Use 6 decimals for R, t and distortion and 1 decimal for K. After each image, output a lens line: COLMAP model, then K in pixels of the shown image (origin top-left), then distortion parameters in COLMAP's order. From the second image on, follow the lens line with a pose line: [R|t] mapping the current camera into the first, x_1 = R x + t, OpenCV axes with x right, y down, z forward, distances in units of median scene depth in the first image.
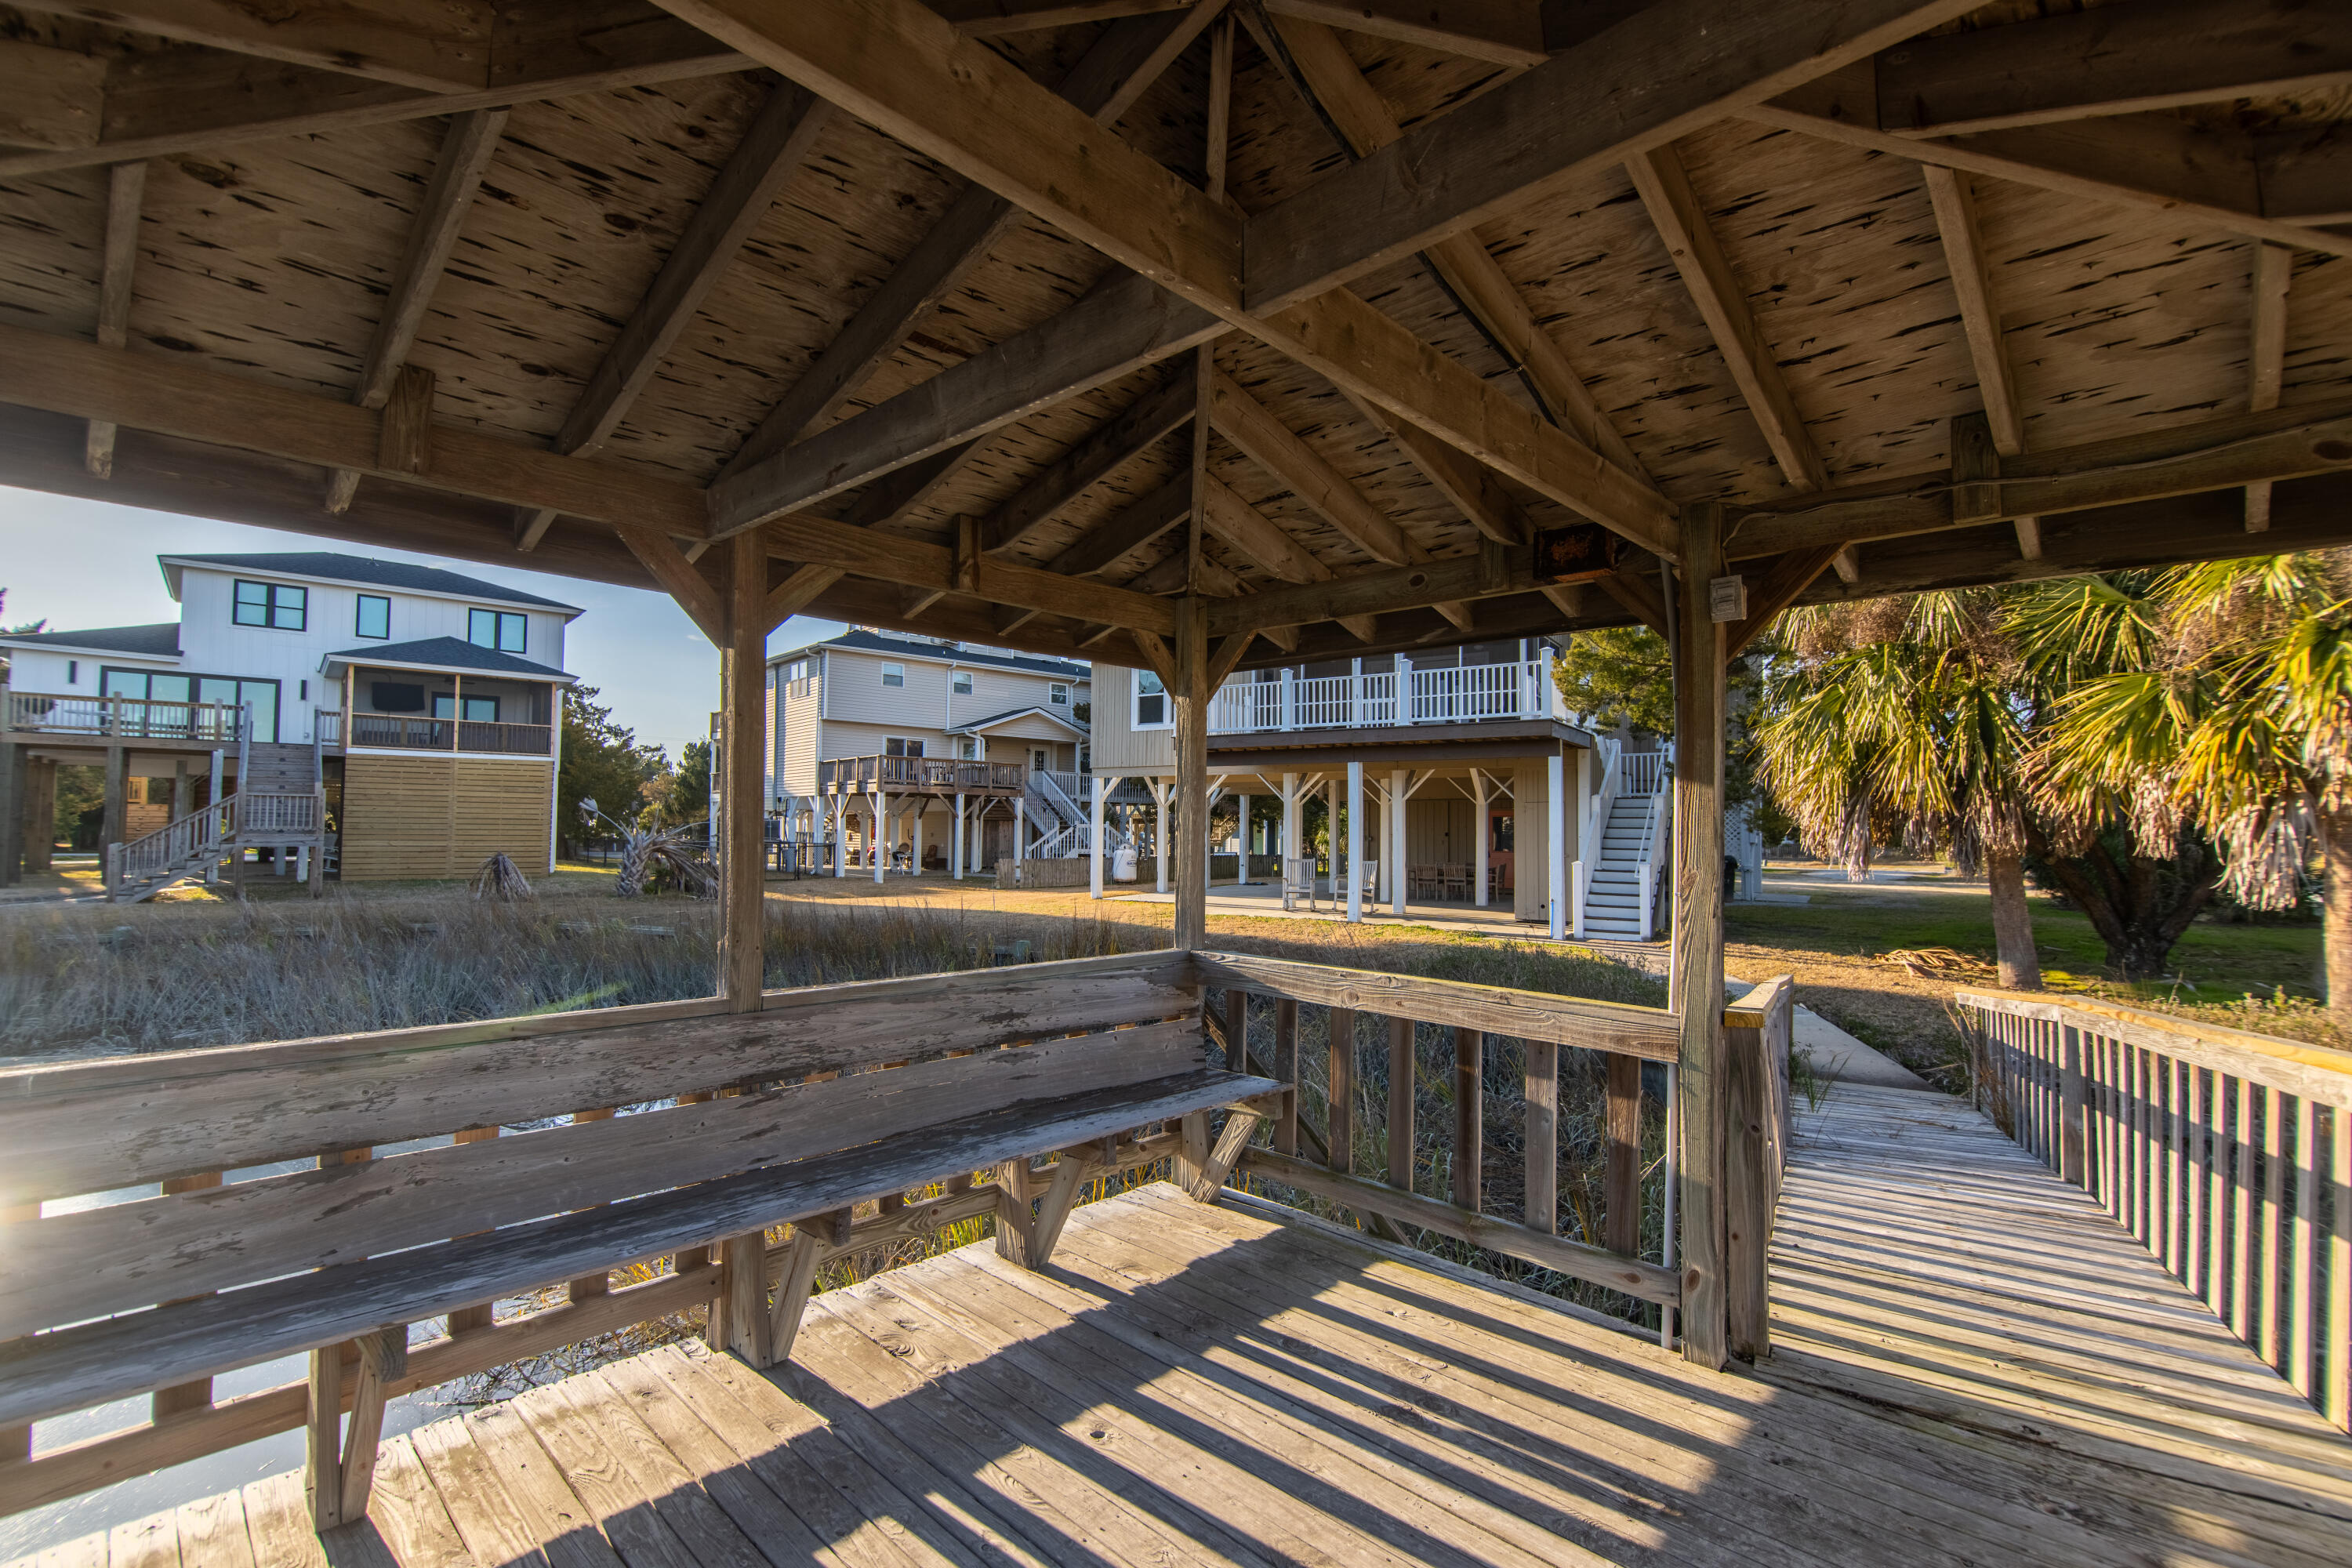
lens RADIAL K [[1038.4, 0, 1181.1], [0, 1038.4, 791.8], [0, 0, 1]] dist [-0.002364, -0.000523]
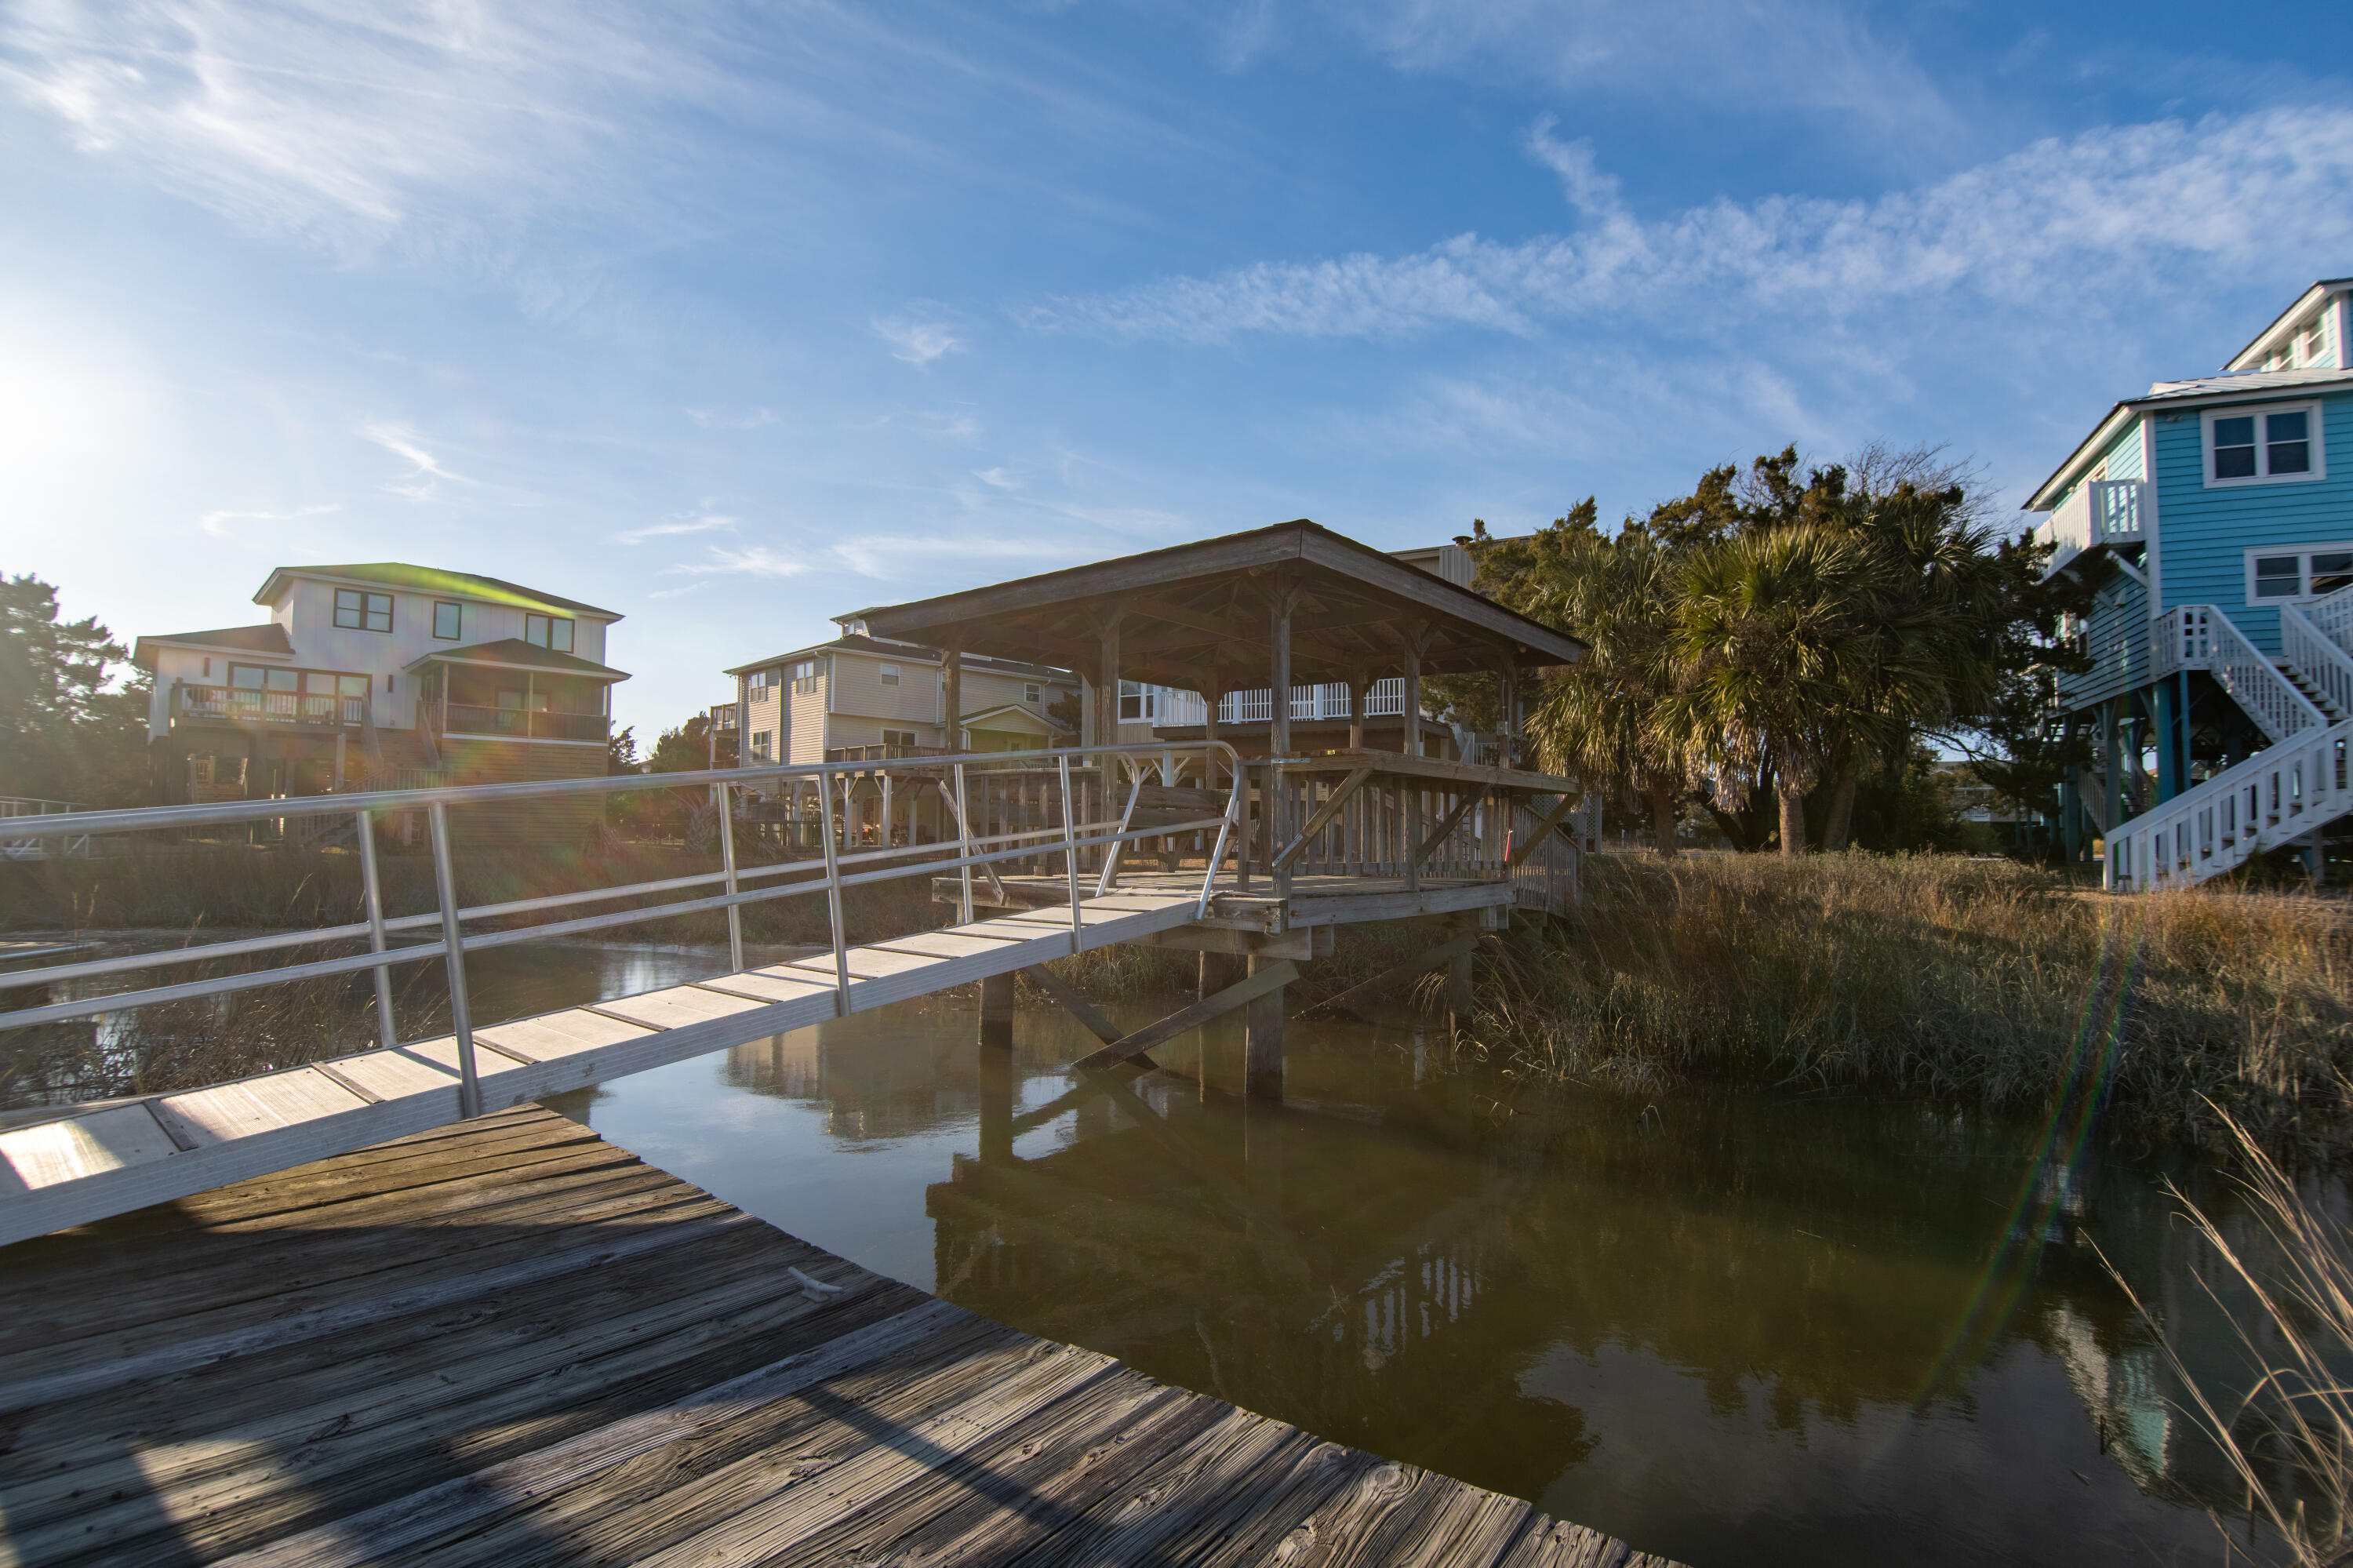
lens RADIAL K [[1038.9, 0, 1181.6], [0, 1038.9, 791.8], [0, 0, 1]] dist [-0.002364, -0.000523]
pose [[0.998436, 0.005158, 0.055663, -0.027274], [-0.005210, 0.999986, 0.000798, 0.017966], [-0.055658, -0.001086, 0.998449, -0.216601]]
